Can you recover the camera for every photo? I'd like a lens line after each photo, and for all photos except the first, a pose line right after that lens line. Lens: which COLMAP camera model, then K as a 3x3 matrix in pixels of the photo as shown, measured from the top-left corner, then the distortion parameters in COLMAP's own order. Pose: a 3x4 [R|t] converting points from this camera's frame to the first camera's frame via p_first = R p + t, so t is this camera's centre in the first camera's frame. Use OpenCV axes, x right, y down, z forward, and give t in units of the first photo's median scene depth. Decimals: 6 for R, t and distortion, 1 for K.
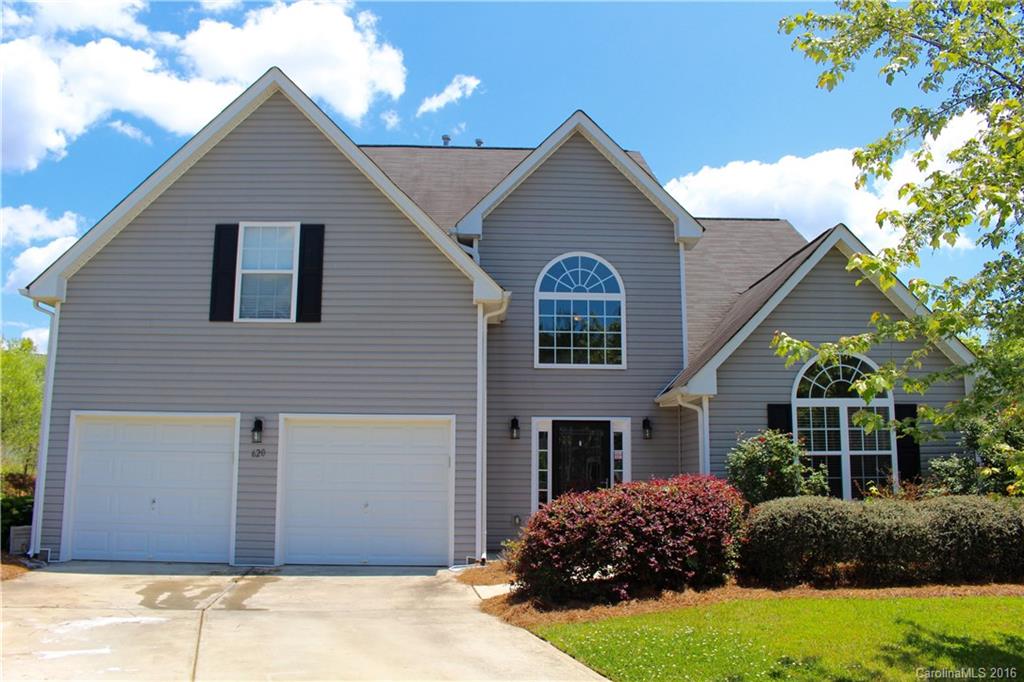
lens RADIAL K [[854.2, 0, 512.1], [0, 854.2, 341.5], [0, 0, 1]] dist [-0.119924, 0.007609]
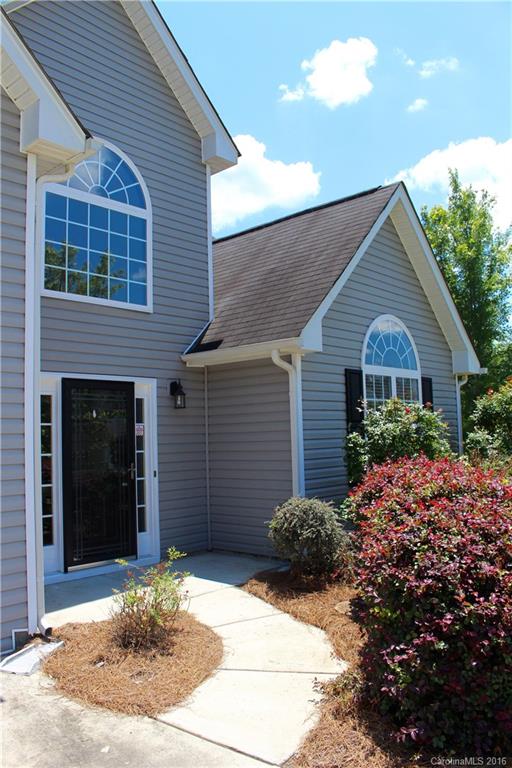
lens RADIAL K [[640.6, 0, 255.0], [0, 640.6, 382.0], [0, 0, 1]] dist [-0.119924, 0.007609]
pose [[0.704369, 0.038639, 0.708782, -0.191068], [-0.084025, 0.996036, 0.029204, 0.068803], [-0.704843, -0.080126, 0.704823, 0.552993]]
